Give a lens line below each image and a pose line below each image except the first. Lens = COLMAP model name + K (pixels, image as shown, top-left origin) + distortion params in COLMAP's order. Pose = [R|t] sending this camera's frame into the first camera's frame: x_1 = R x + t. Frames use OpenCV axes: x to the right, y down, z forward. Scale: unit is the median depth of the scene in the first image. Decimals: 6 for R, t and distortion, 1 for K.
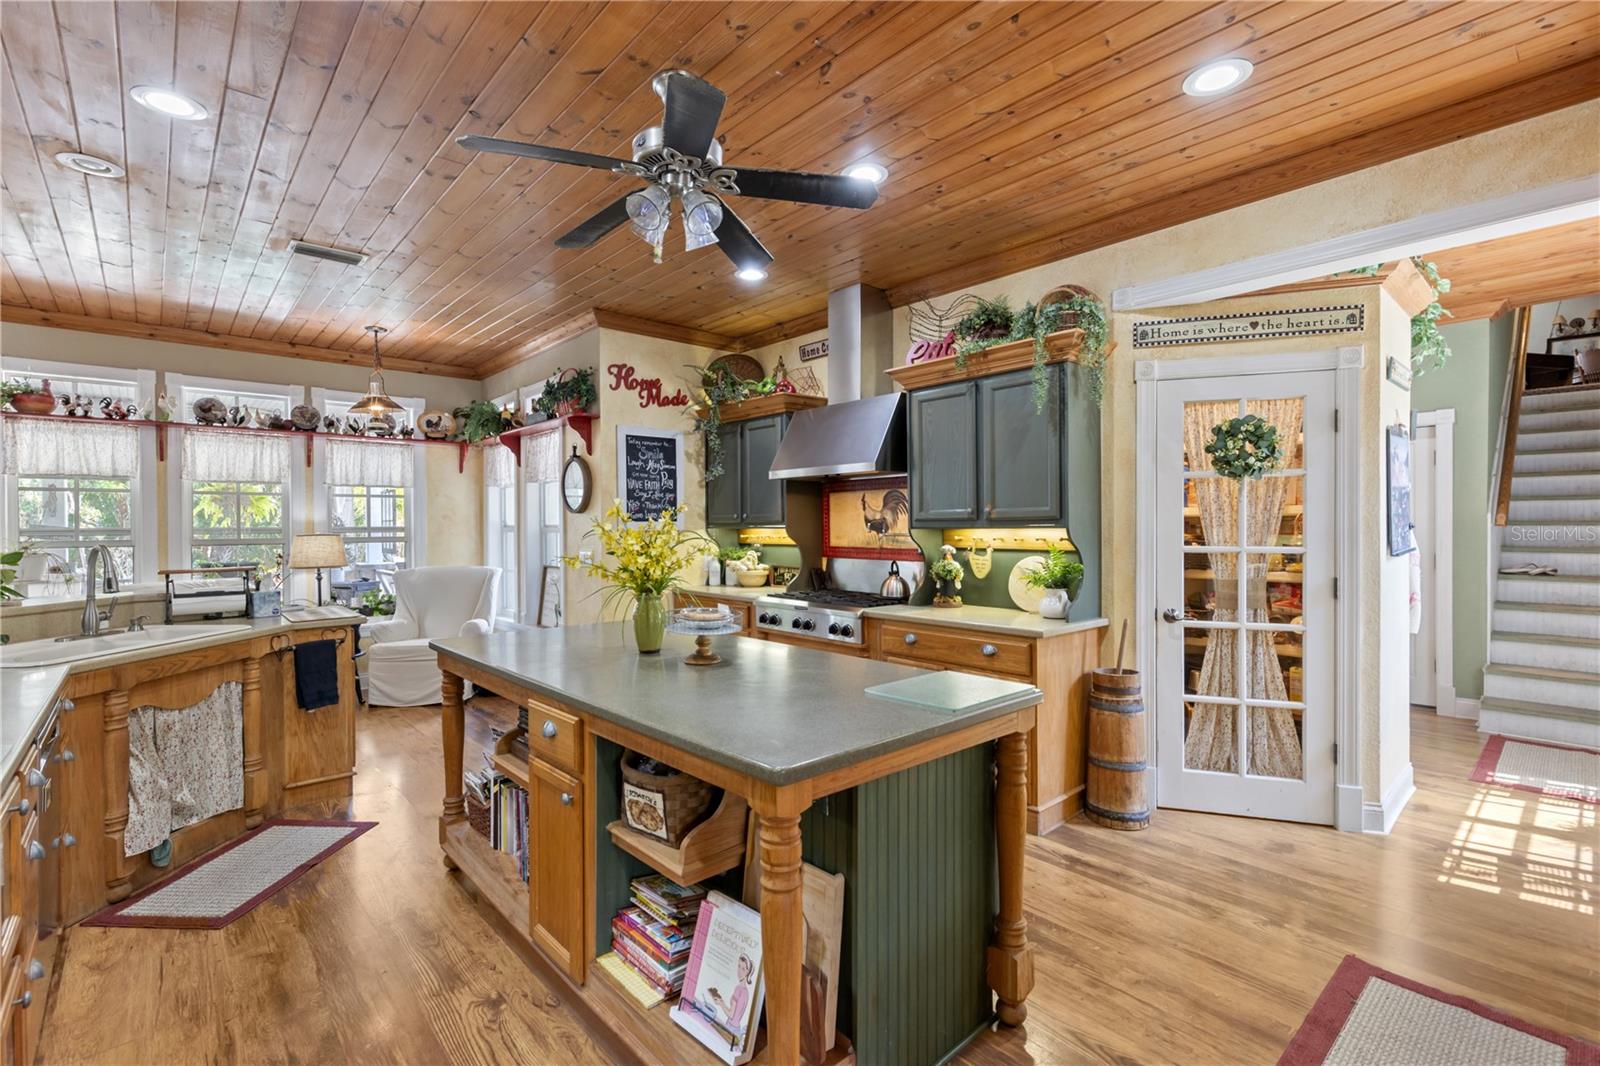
lens RADIAL K [[726.1, 0, 782.7], [0, 726.1, 526.9], [0, 0, 1]] dist [0.006154, 0.000664]
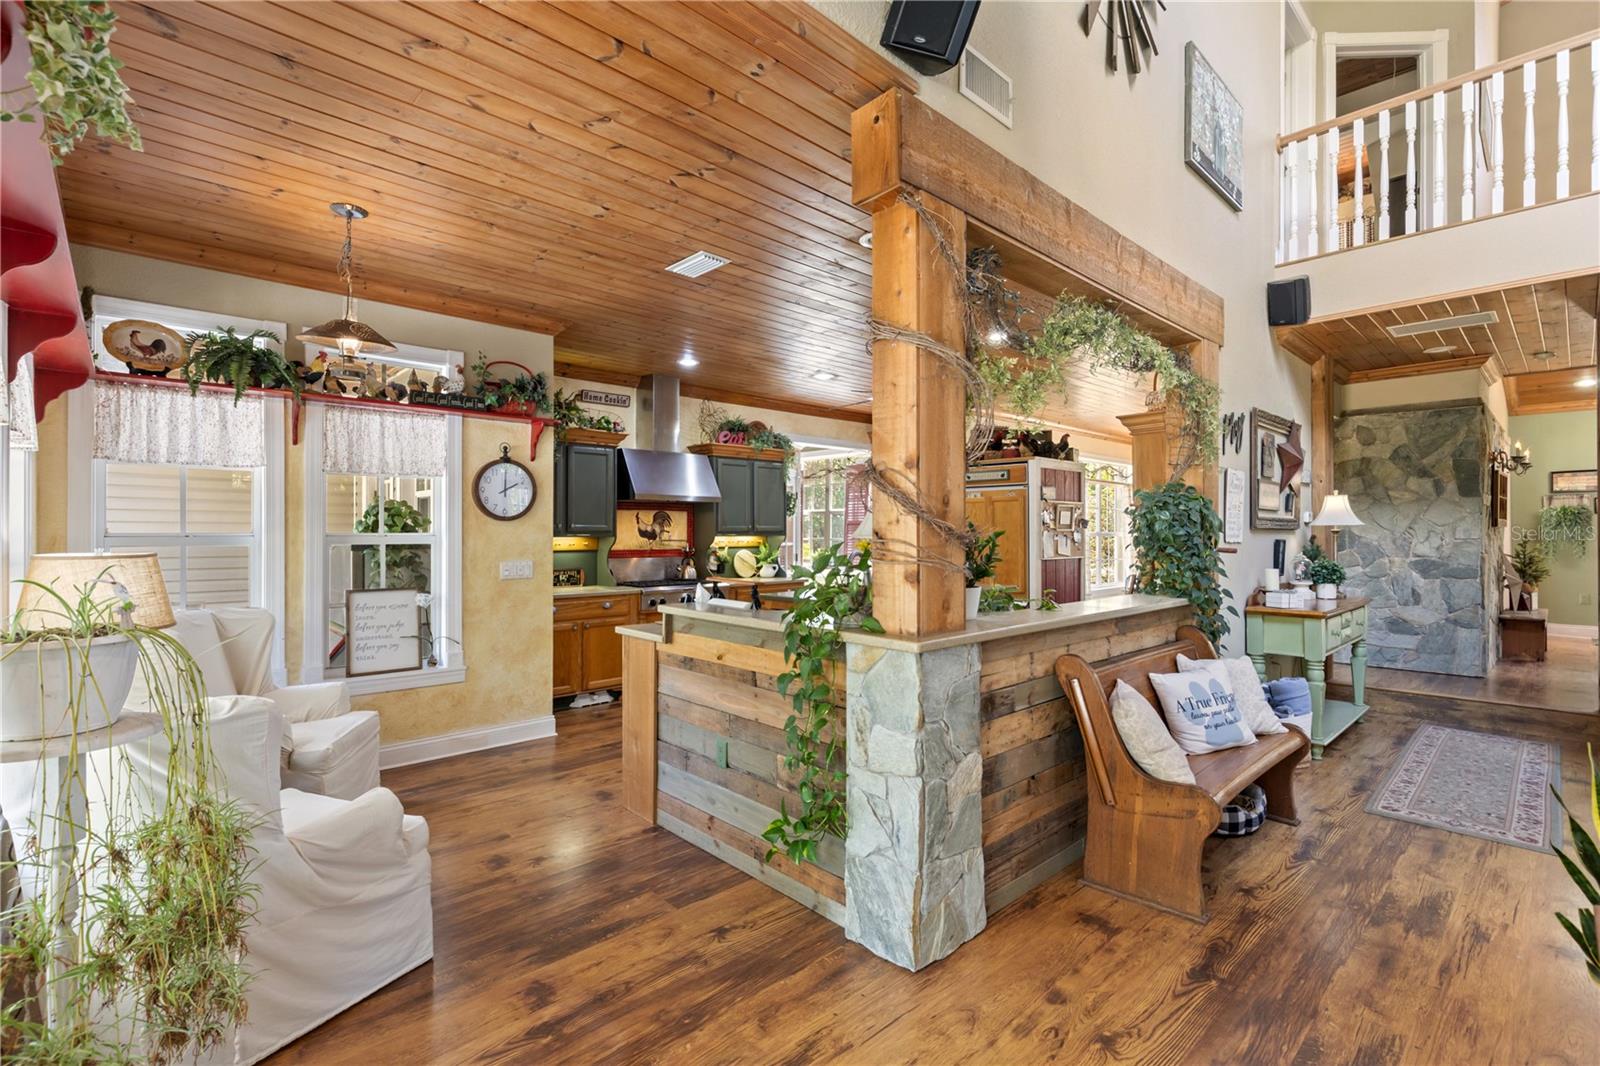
lens RADIAL K [[726.1, 0, 799.1], [0, 726.1, 506.9], [0, 0, 1]] dist [0.006154, 0.000664]
pose [[-0.041103, 0.037889, 0.998436, -1.312263], [0.000840, 0.999282, -0.037887, -0.001522], [-0.999155, -0.000719, -0.041106, 0.739364]]
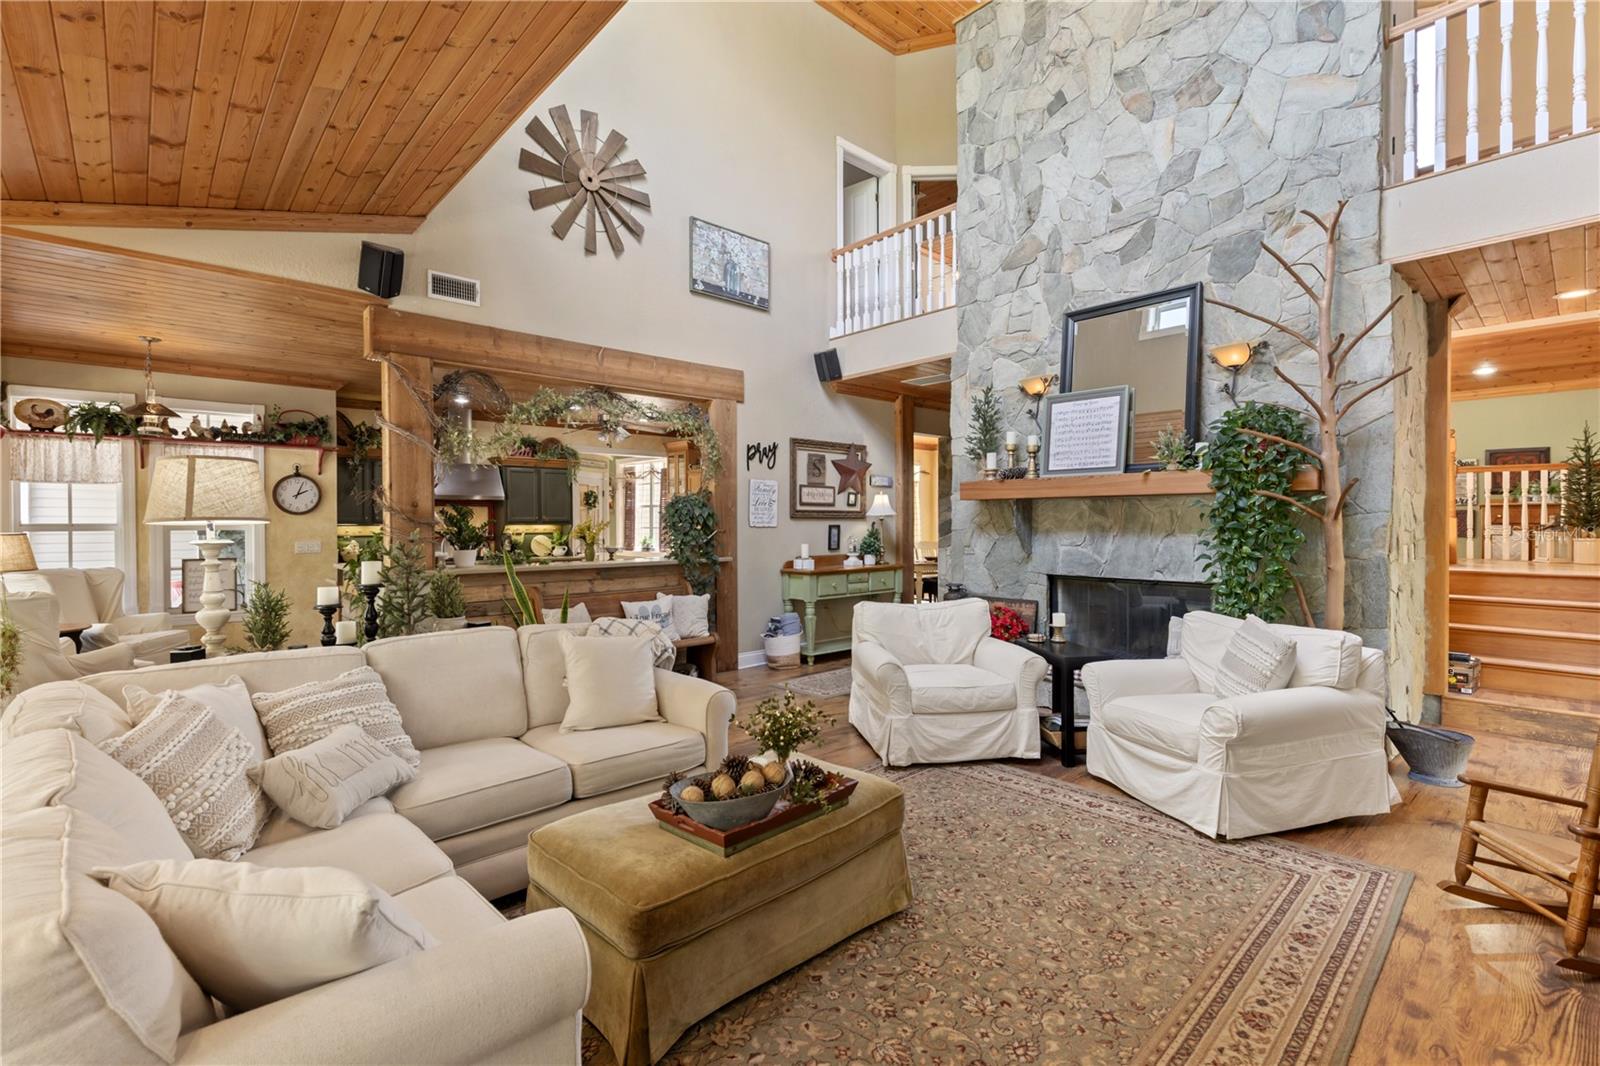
lens RADIAL K [[726.1, 0, 798.6], [0, 726.1, 524.7], [0, 0, 1]] dist [0.006154, 0.000664]
pose [[-0.017310, 0.000932, 0.999850, -1.836256], [0.007237, 0.999973, -0.000807, 0.007908], [-0.999824, 0.007222, -0.017316, 0.085456]]
